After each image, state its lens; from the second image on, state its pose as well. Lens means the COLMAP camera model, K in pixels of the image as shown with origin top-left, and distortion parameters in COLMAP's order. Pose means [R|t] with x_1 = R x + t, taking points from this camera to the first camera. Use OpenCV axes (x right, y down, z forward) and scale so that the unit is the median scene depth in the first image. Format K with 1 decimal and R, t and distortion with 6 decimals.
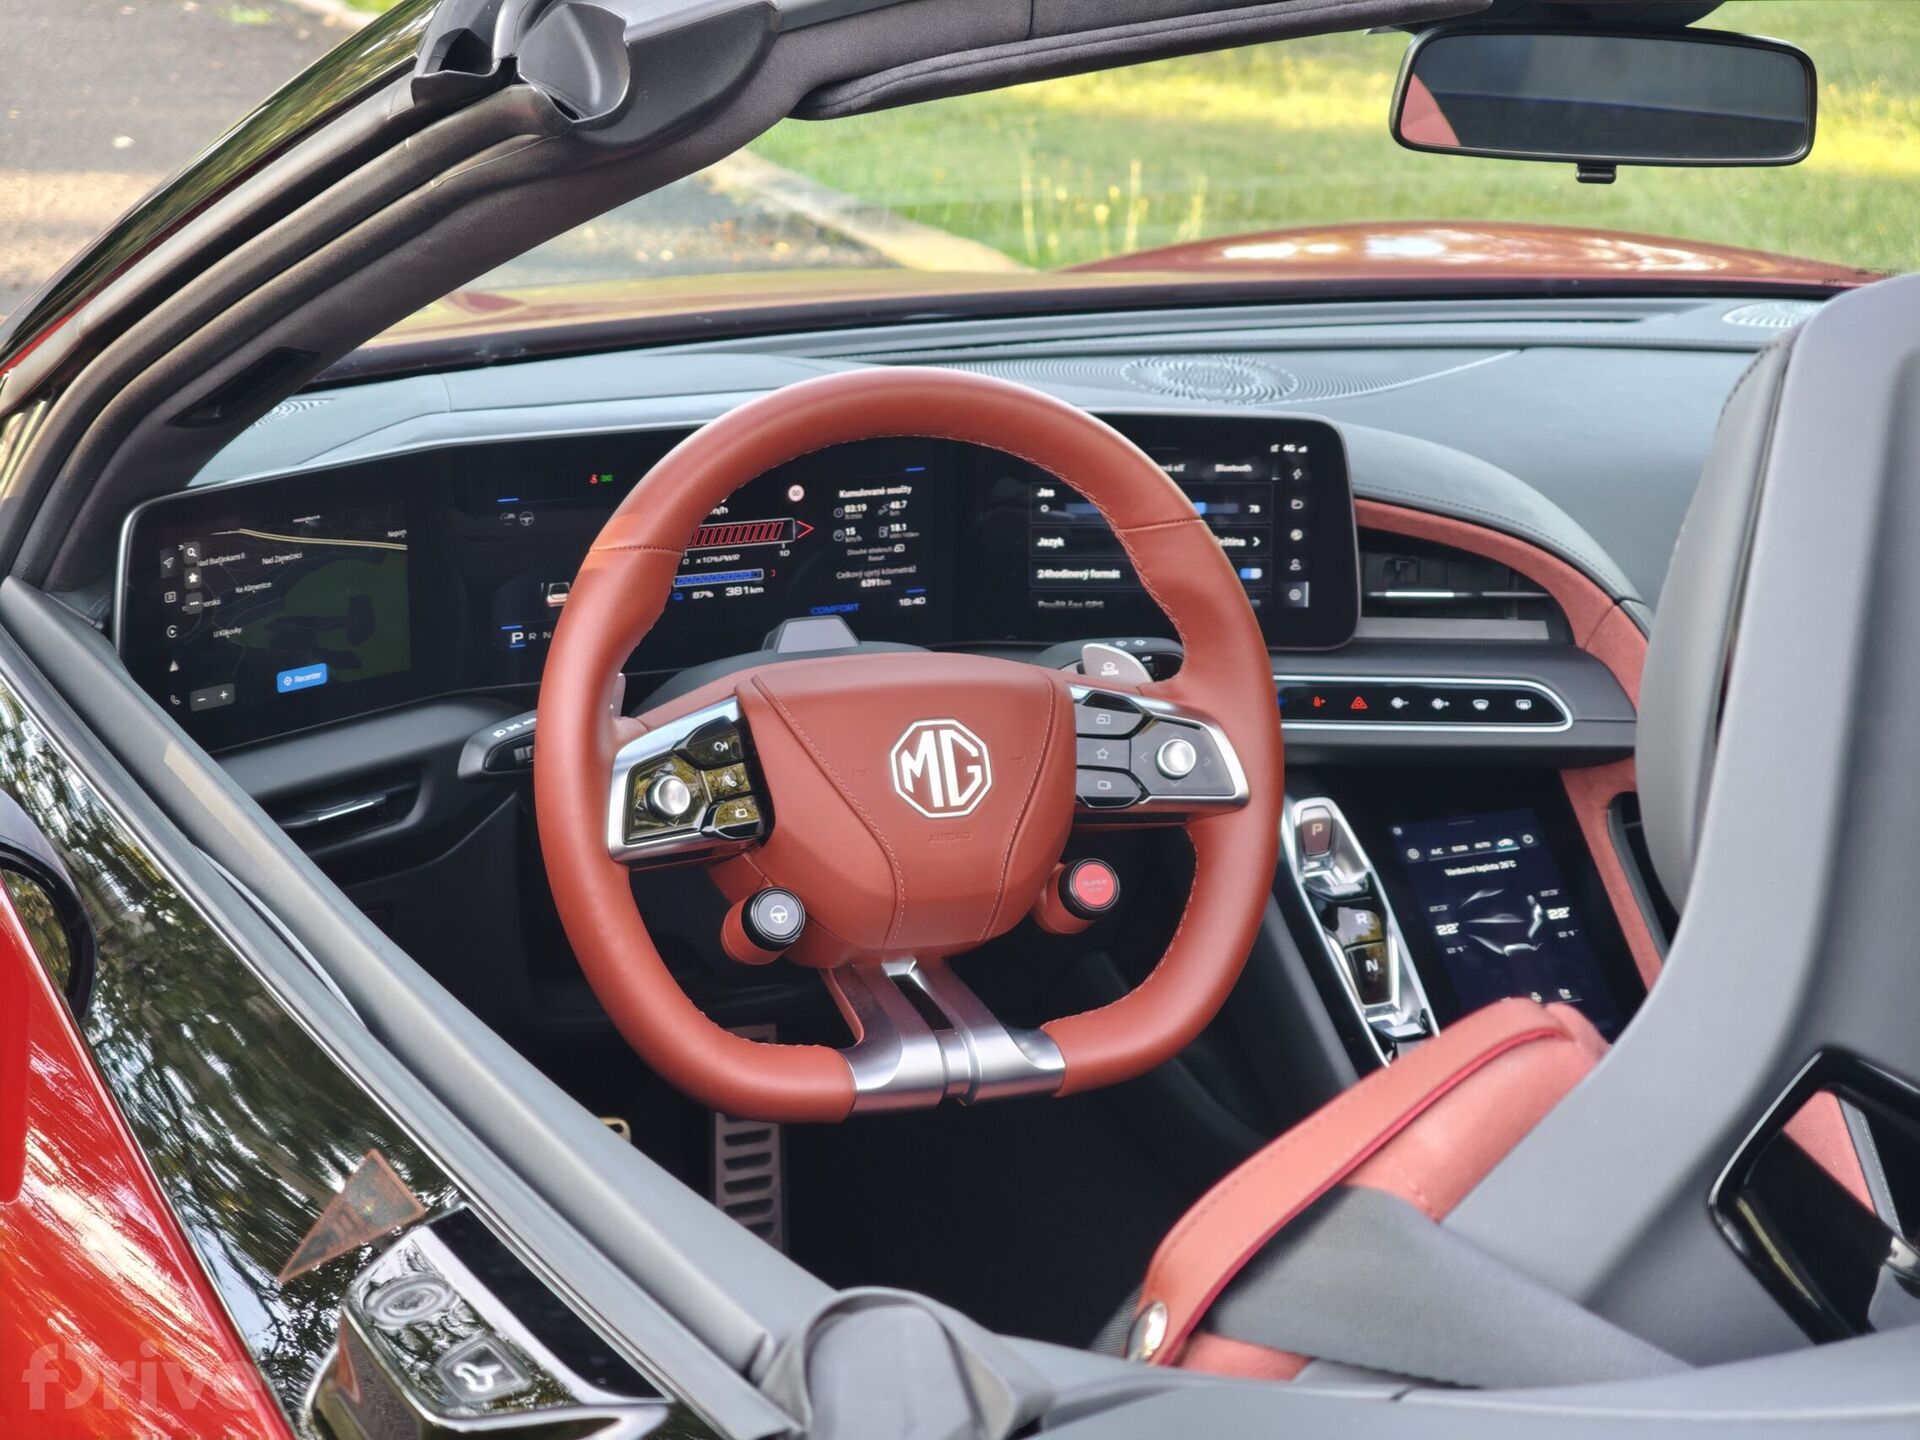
lens RADIAL K [[3880.3, 0, 960.0], [0, 3880.3, 720.0], [0, 0, 1]] dist [0.334520, -2.943077]
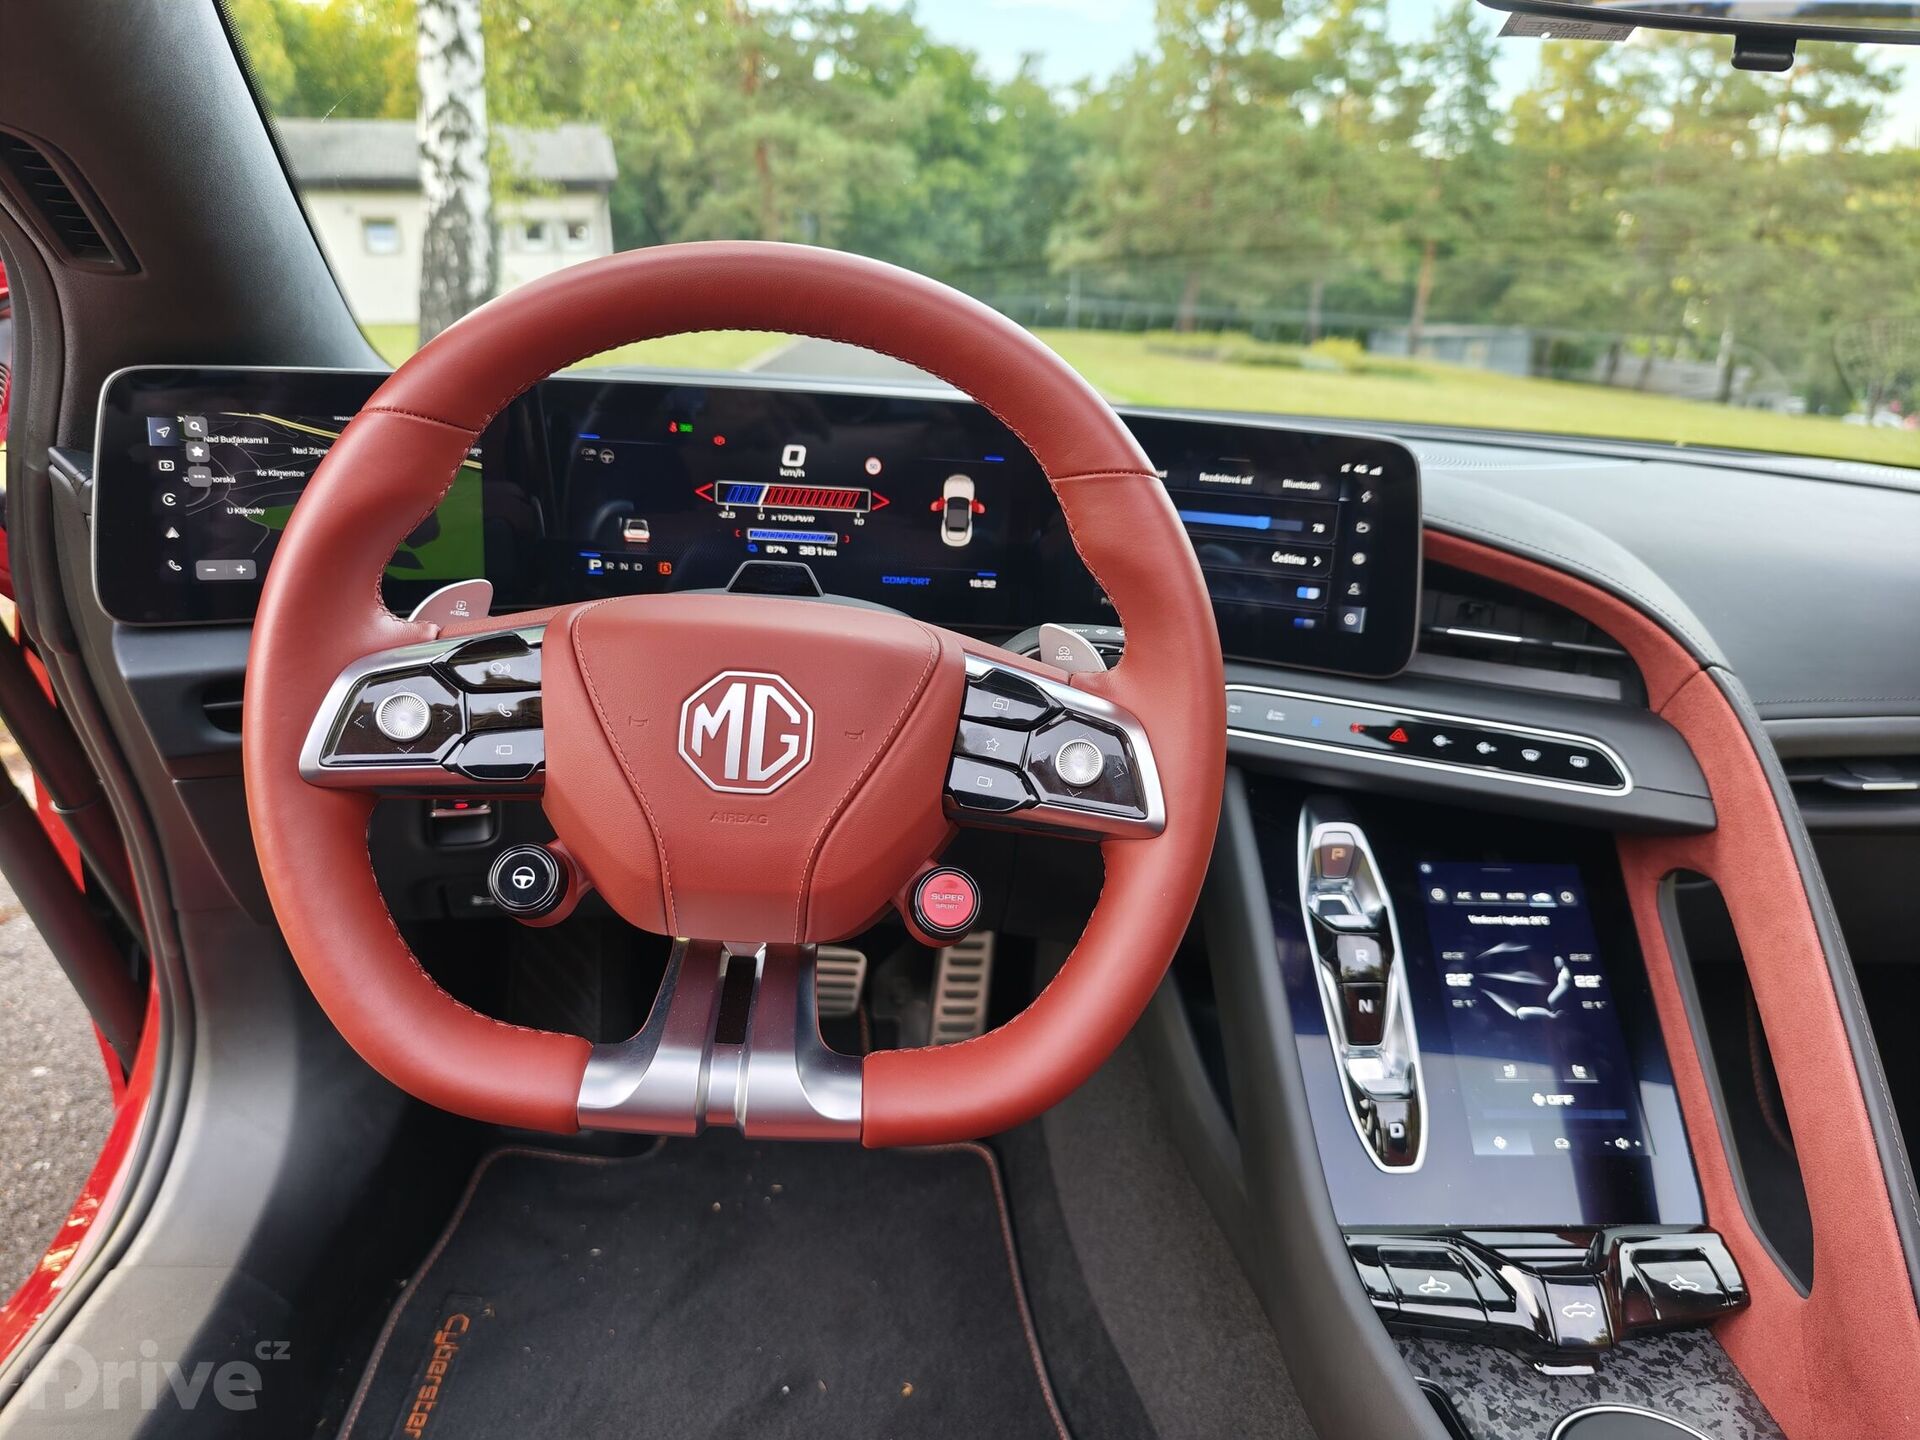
lens RADIAL K [[1327.2, 0, 960.8], [0, 1327.2, 715.6], [0, 0, 1]] dist [-0.001938, -0.011571]
pose [[0.934658, 0.139277, -0.327134, 0.108398], [-0.136625, 0.990132, 0.031197, -0.004588], [0.328251, 0.015536, 0.944463, 0.649770]]
